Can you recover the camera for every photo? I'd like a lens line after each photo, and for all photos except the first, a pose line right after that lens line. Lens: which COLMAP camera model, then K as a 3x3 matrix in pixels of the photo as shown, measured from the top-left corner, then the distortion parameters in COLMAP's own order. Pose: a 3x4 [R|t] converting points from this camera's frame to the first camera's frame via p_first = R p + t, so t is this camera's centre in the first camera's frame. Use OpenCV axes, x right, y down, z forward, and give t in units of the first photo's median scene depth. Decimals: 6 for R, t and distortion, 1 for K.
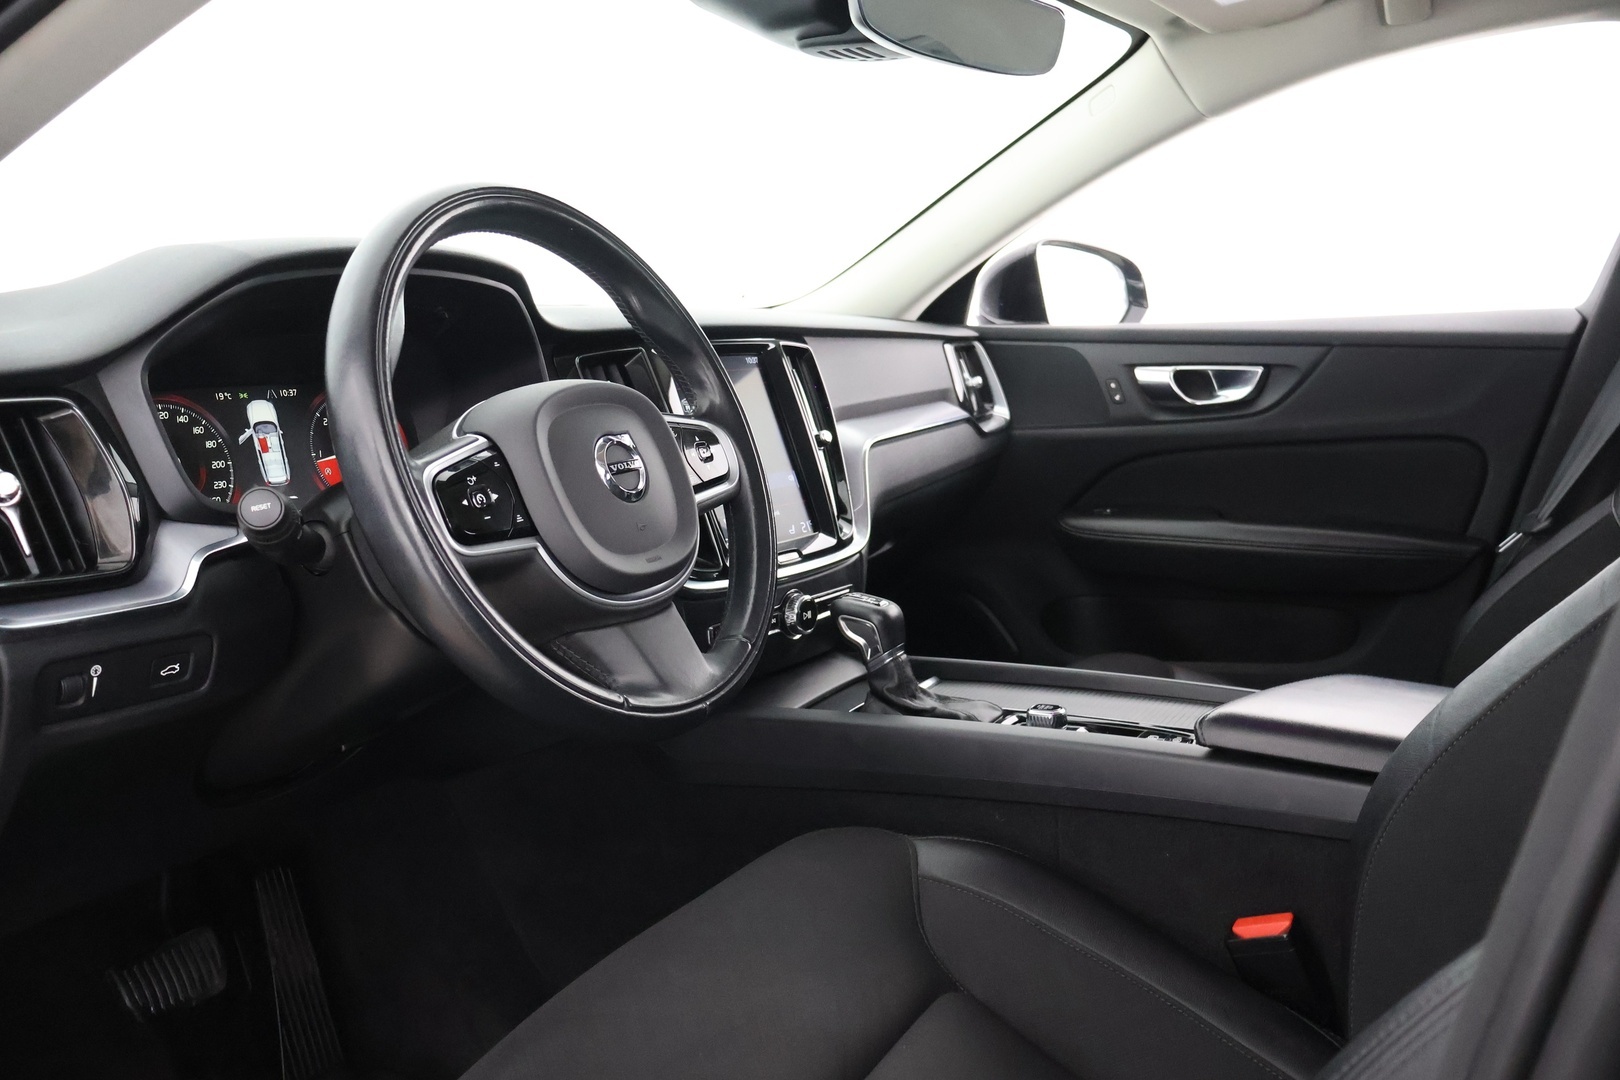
lens RADIAL K [[1348.7, 0, 810.0], [0, 1348.7, 540.0], [0, 0, 1]] dist [-0.022758, 0.021100]
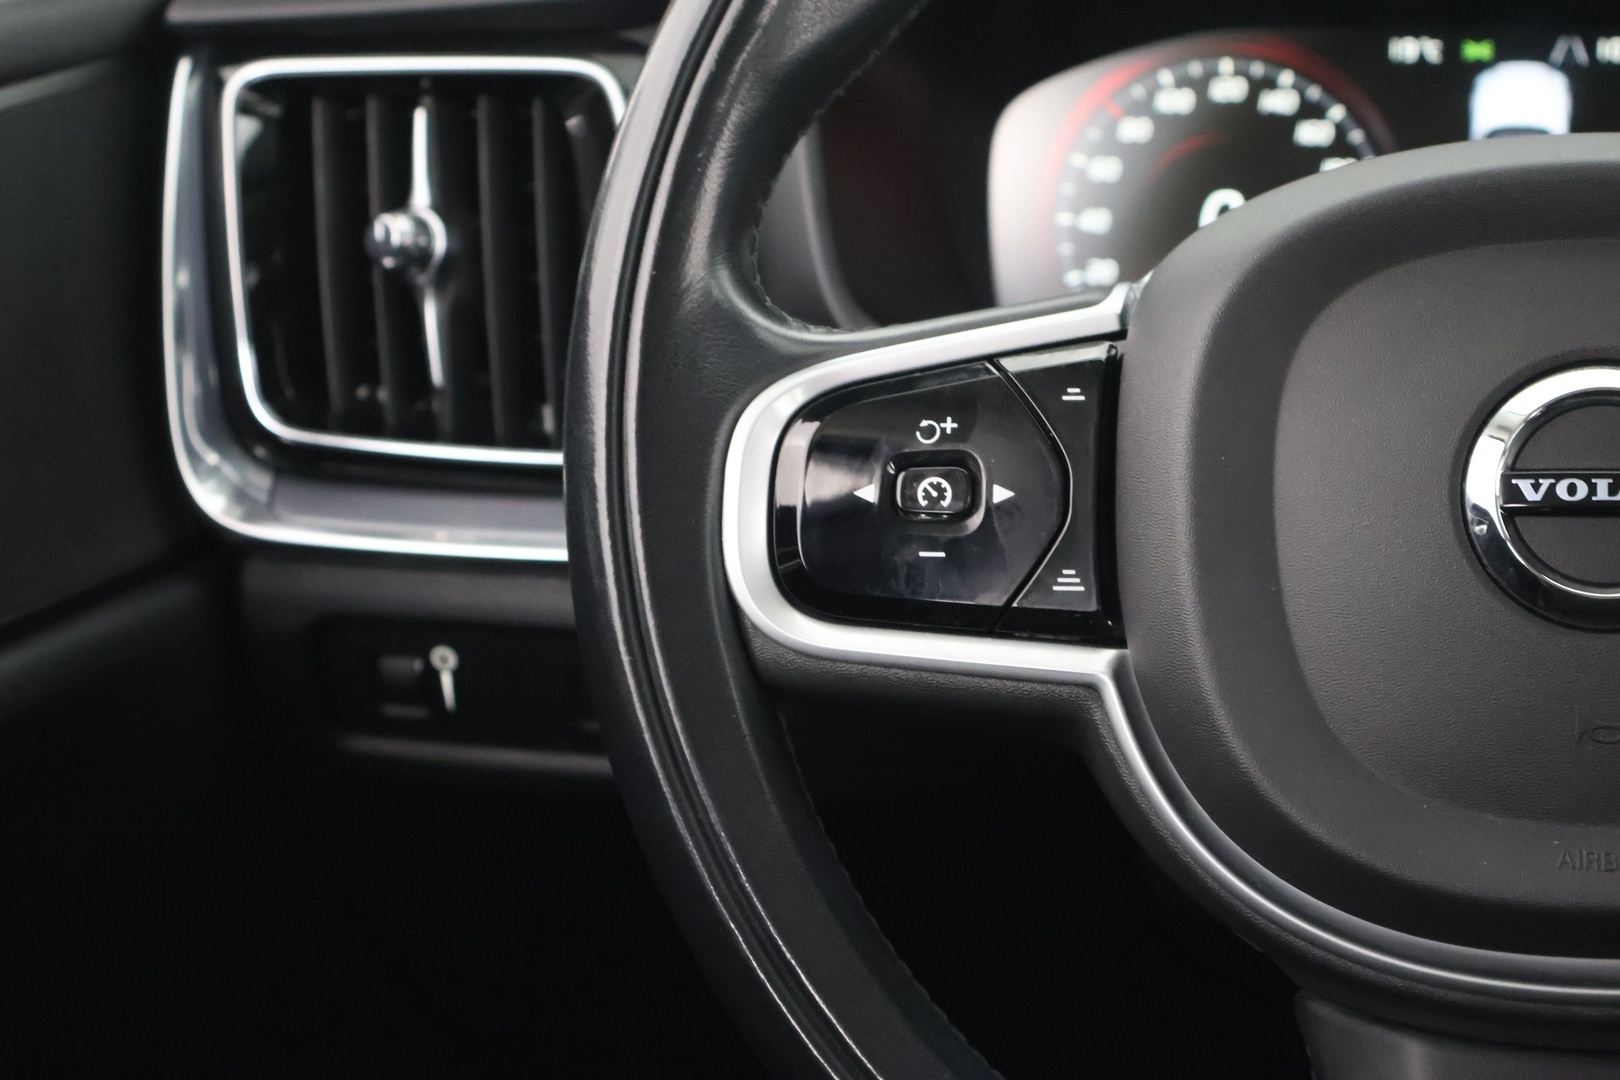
lens RADIAL K [[2728.1, 0, 812.1], [0, 2728.1, 559.9], [0, 0, 1]] dist [0.015648, -0.074157]
pose [[0.303324, 0.261870, -0.916198, 0.262905], [-0.130765, 0.963839, 0.232195, -0.123985], [0.943872, 0.049376, 0.326599, 0.584035]]
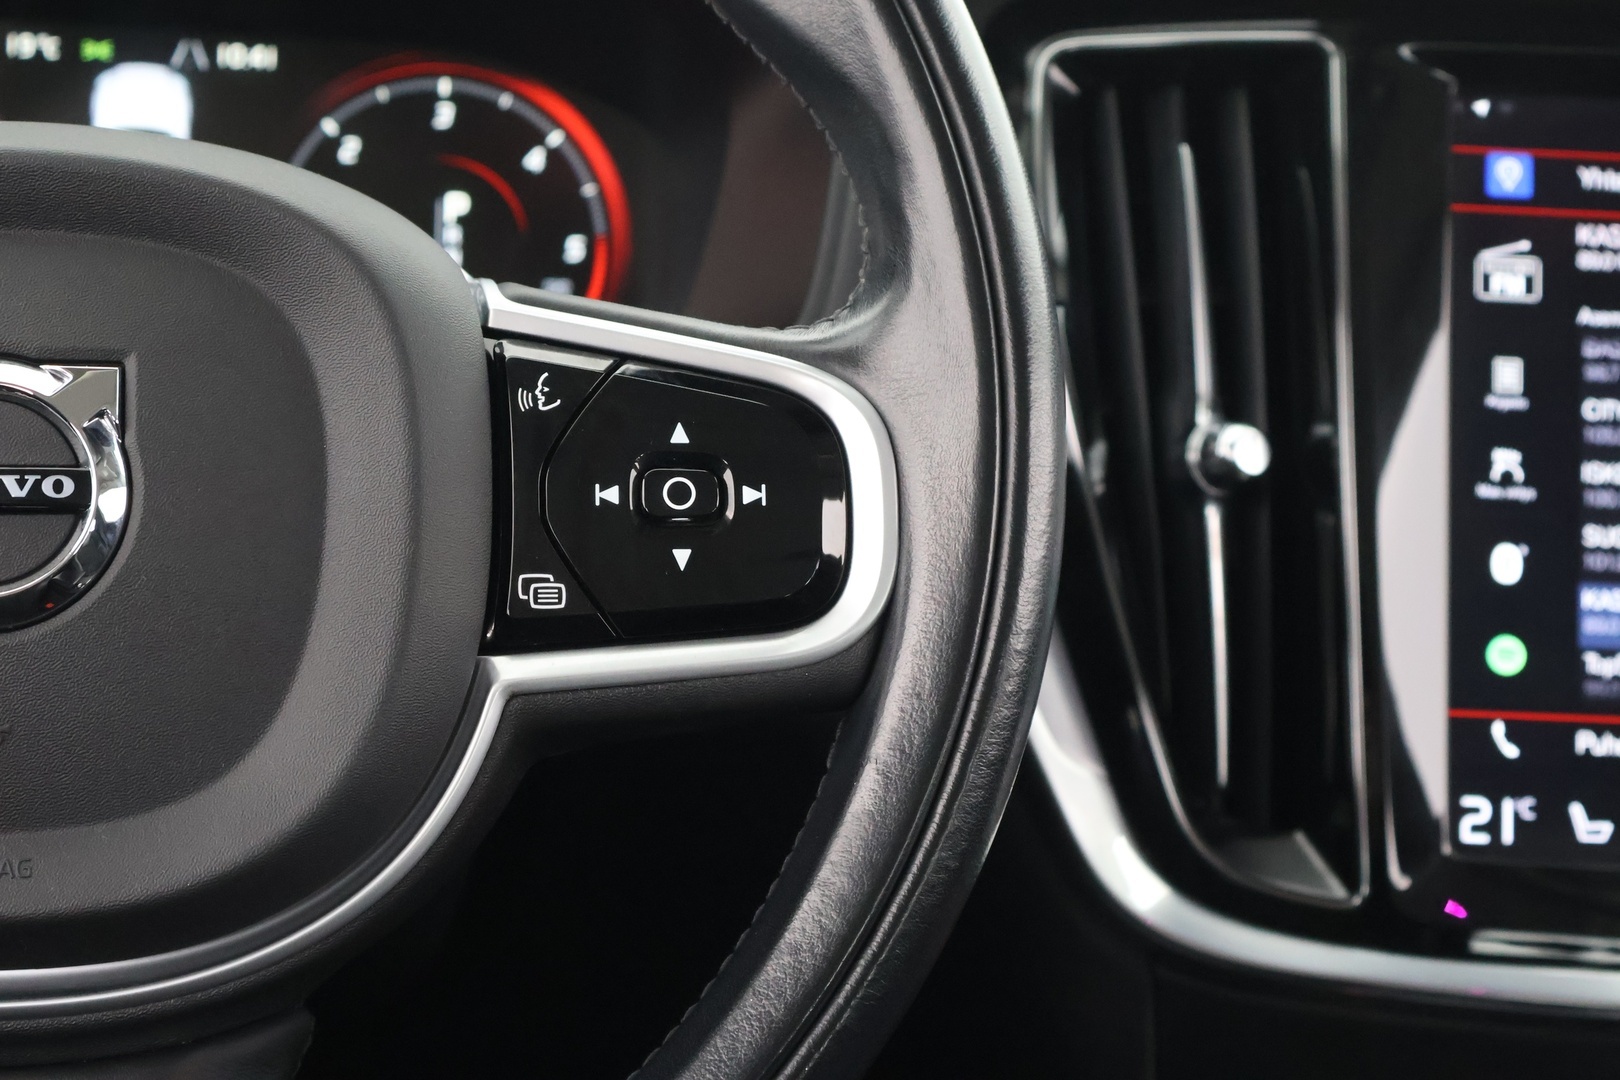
lens RADIAL K [[2728.1, 0, 812.1], [0, 2728.1, 559.9], [0, 0, 1]] dist [0.015648, -0.074157]
pose [[0.614883, 0.247489, -0.748778, 0.299324], [-0.188113, 0.968102, 0.165505, -0.133828], [0.765854, 0.039089, 0.641825, 0.677771]]
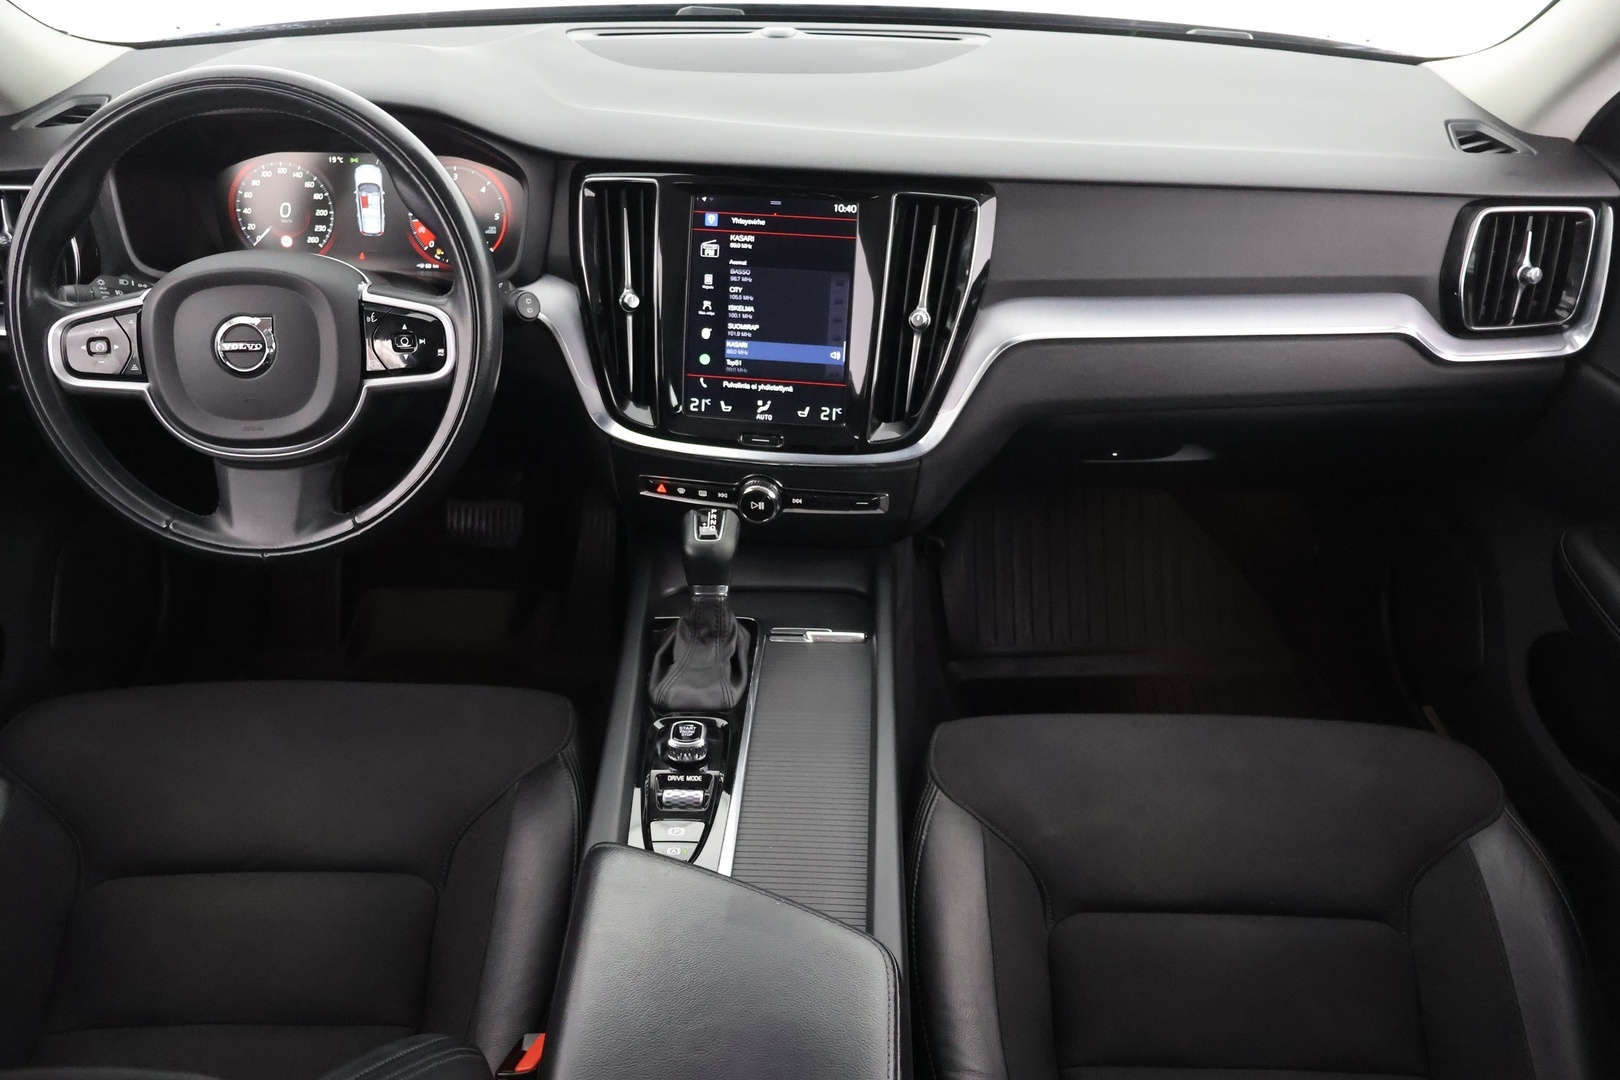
lens RADIAL K [[1348.7, 0, 810.0], [0, 1348.7, 540.0], [0, 0, 1]] dist [-0.022758, 0.021100]
pose [[0.476609, 0.480265, -0.736335, 0.895820], [-0.157590, 0.870693, 0.465895, -0.456938], [0.864875, -0.106011, 0.490666, 0.716240]]
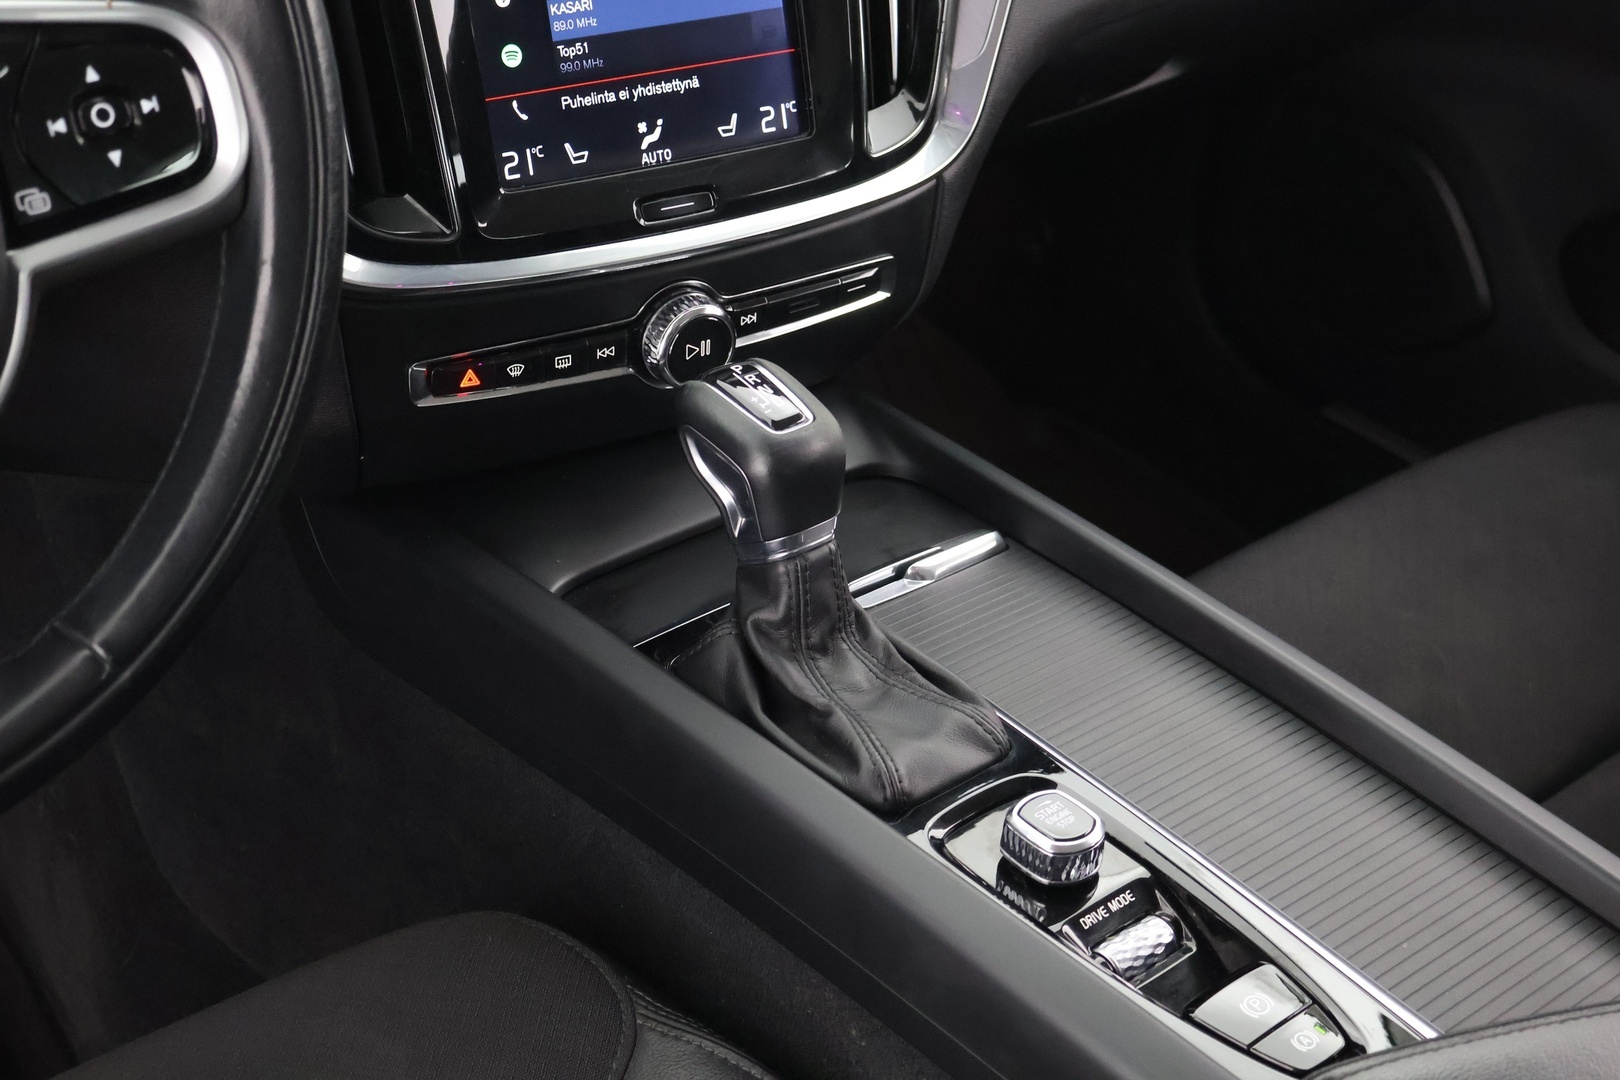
lens RADIAL K [[2193.7, 0, 810.0], [0, 2193.7, 540.0], [0, 0, 1]] dist [-0.028530, 0.014525]
pose [[0.934955, 0.268390, -0.232004, 0.258630], [-0.153724, 0.895869, 0.416878, -0.230298], [0.319731, -0.354097, 0.878856, 0.480767]]
